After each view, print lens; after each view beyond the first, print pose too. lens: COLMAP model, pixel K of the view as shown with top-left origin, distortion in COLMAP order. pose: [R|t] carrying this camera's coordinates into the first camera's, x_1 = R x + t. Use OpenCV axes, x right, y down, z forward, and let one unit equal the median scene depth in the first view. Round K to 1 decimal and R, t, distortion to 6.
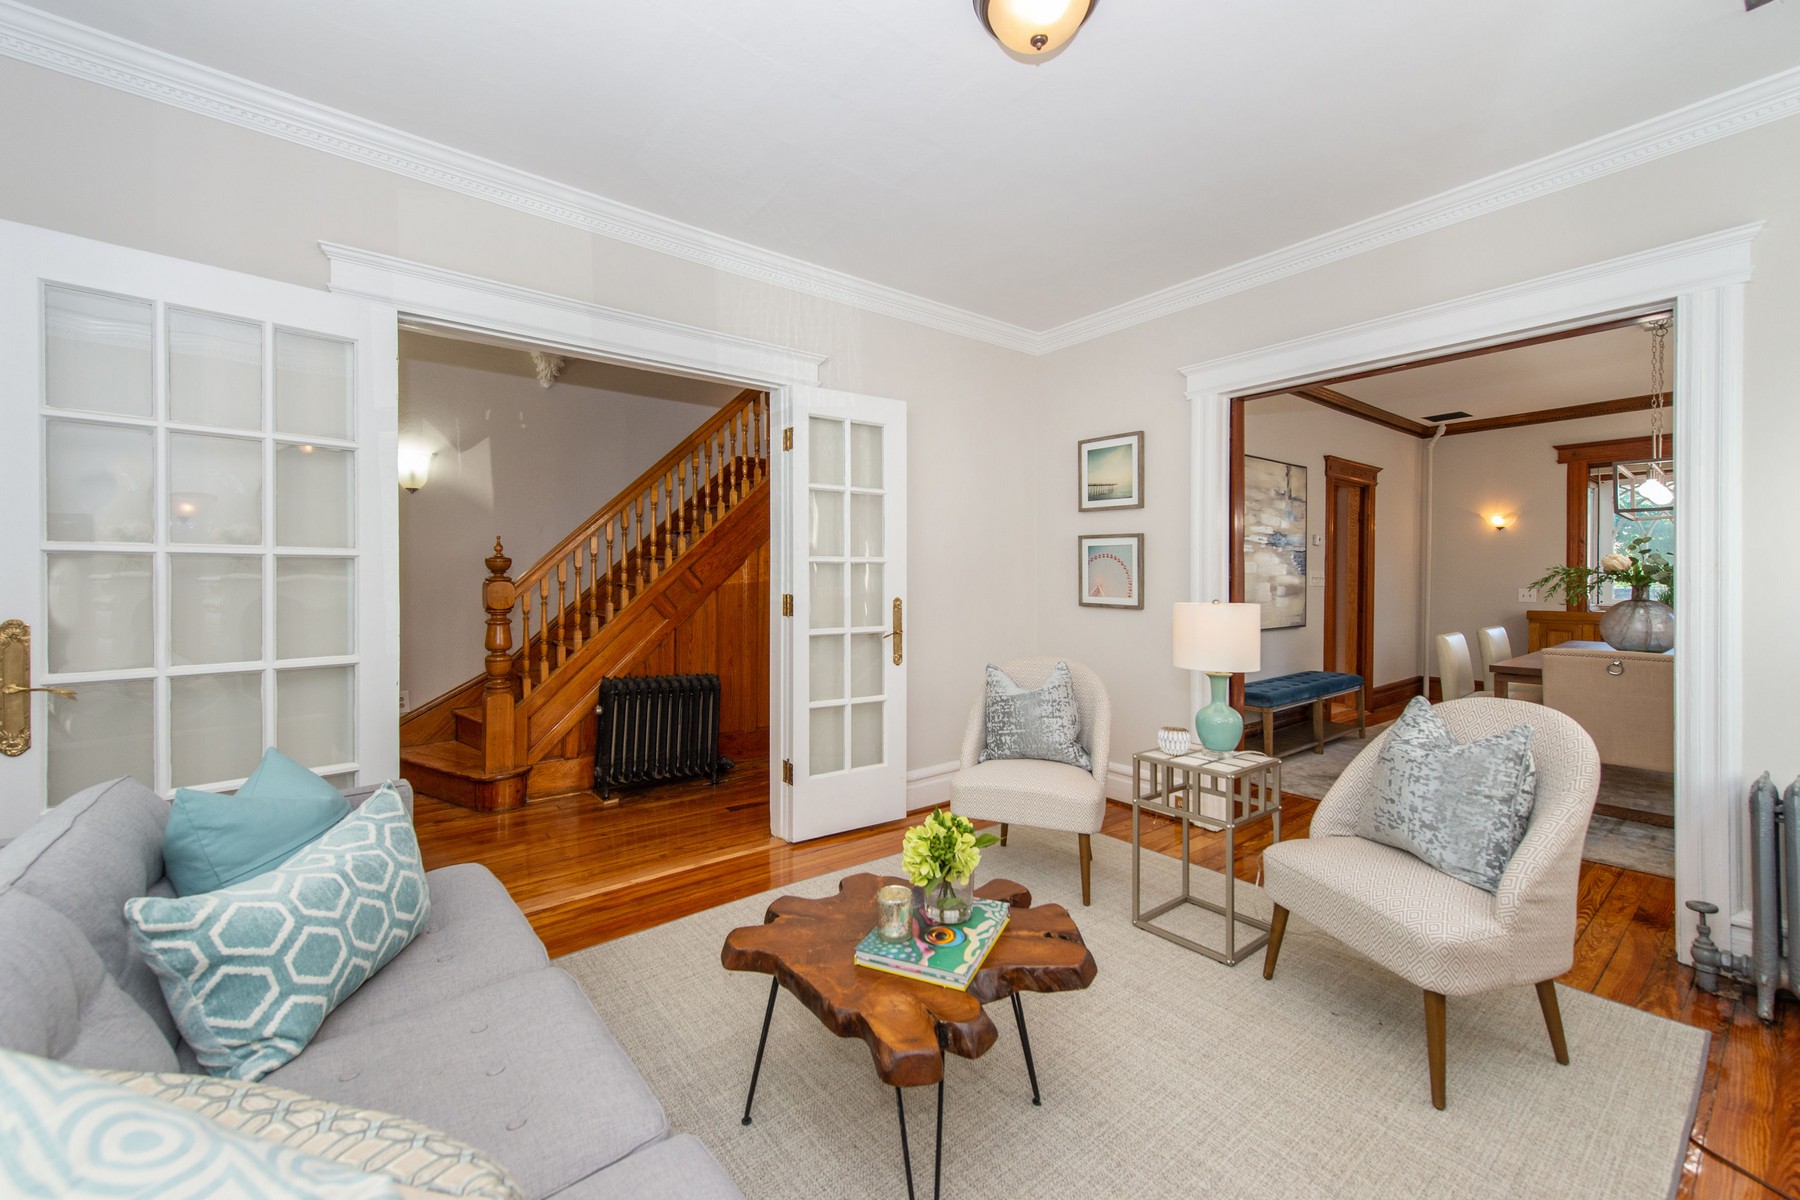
lens RADIAL K [[717.0, 0, 884.4], [0, 717.0, 588.6], [0, 0, 1]] dist [0.009944, -0.000244]
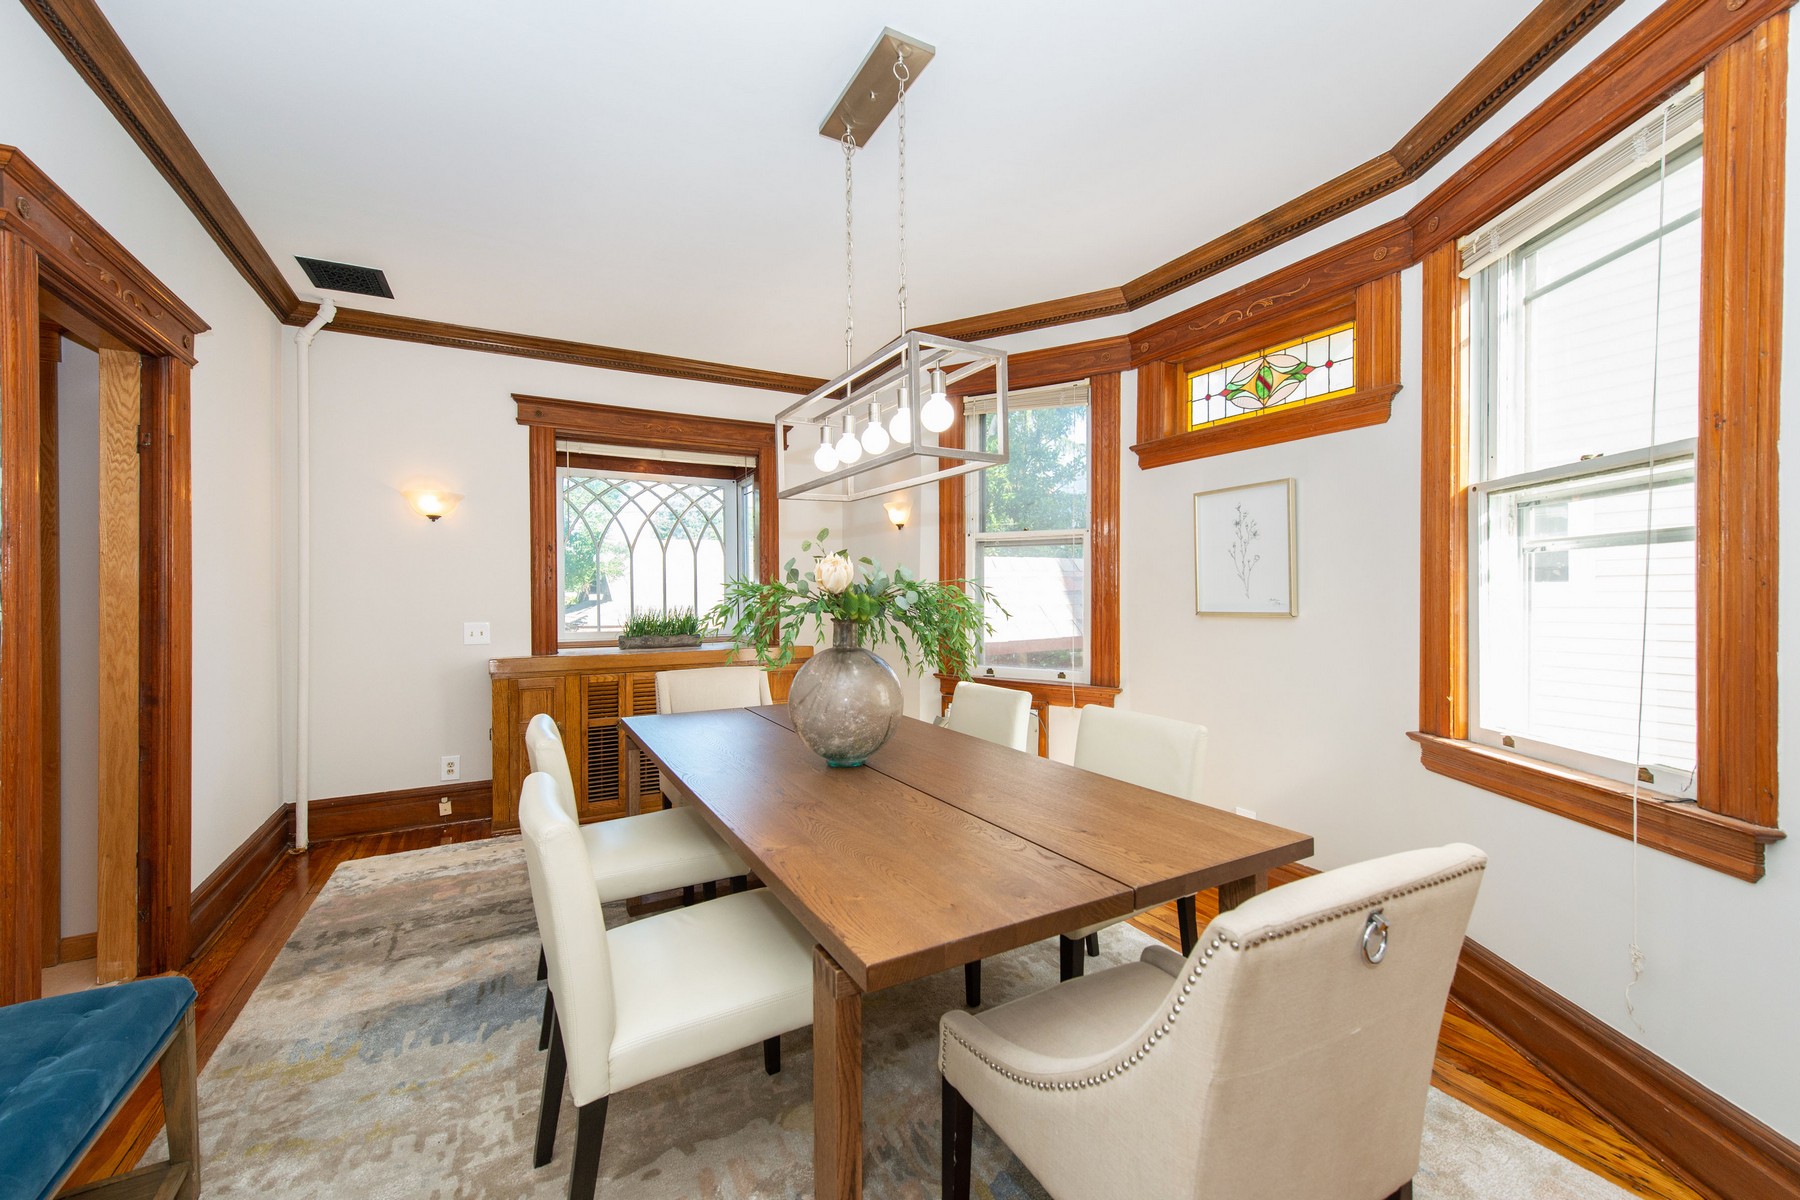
lens RADIAL K [[717.0, 0, 884.4], [0, 717.0, 588.6], [0, 0, 1]] dist [0.009944, -0.000244]
pose [[0.173795, 0.006153, 0.984763, 0.363234], [0.025332, 0.999622, -0.010717, -0.011860], [-0.984456, 0.026809, 0.173573, 0.565483]]
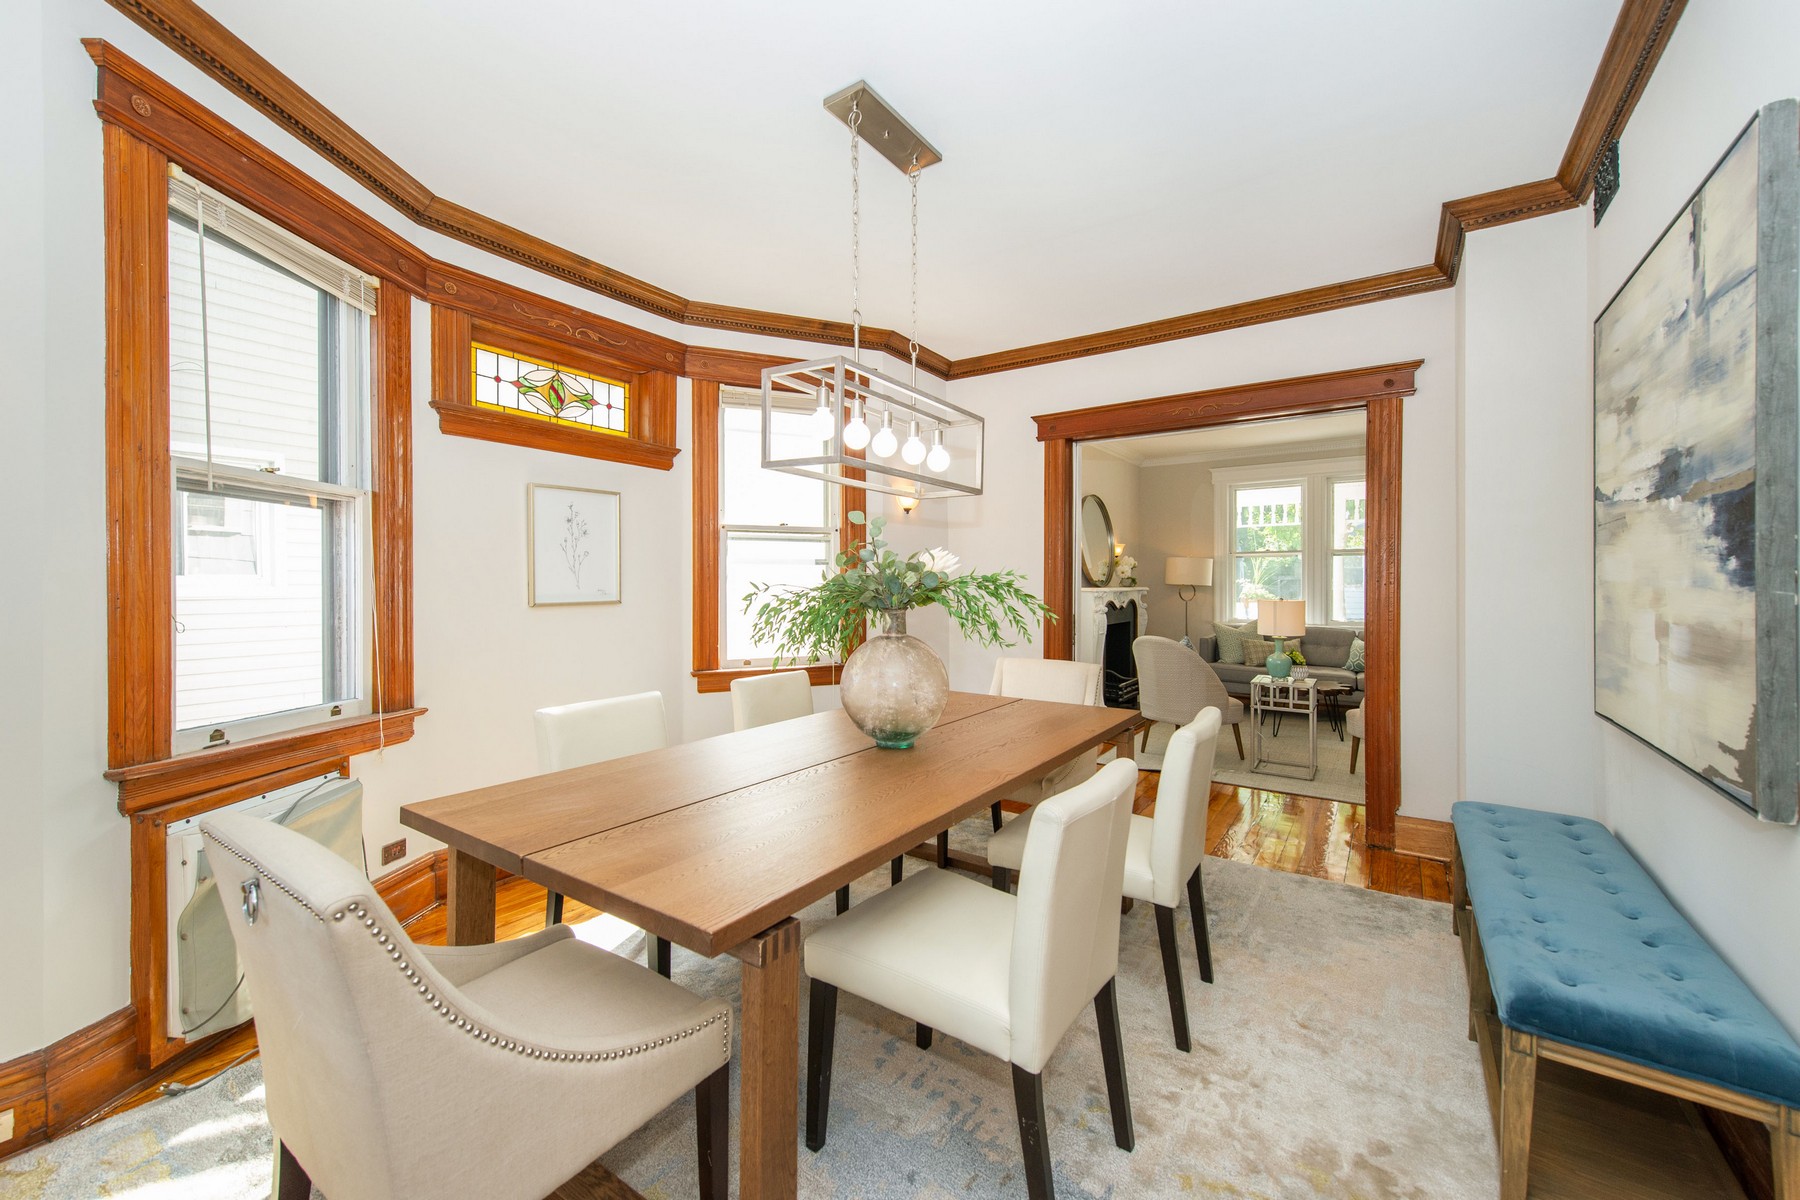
lens RADIAL K [[717.0, 0, 884.4], [0, 717.0, 588.6], [0, 0, 1]] dist [0.009944, -0.000244]
pose [[-0.956578, -0.003068, -0.291460, 0.773834], [-0.011498, 0.999564, 0.027213, -0.020970], [0.291249, 0.029383, -0.956196, 0.952389]]
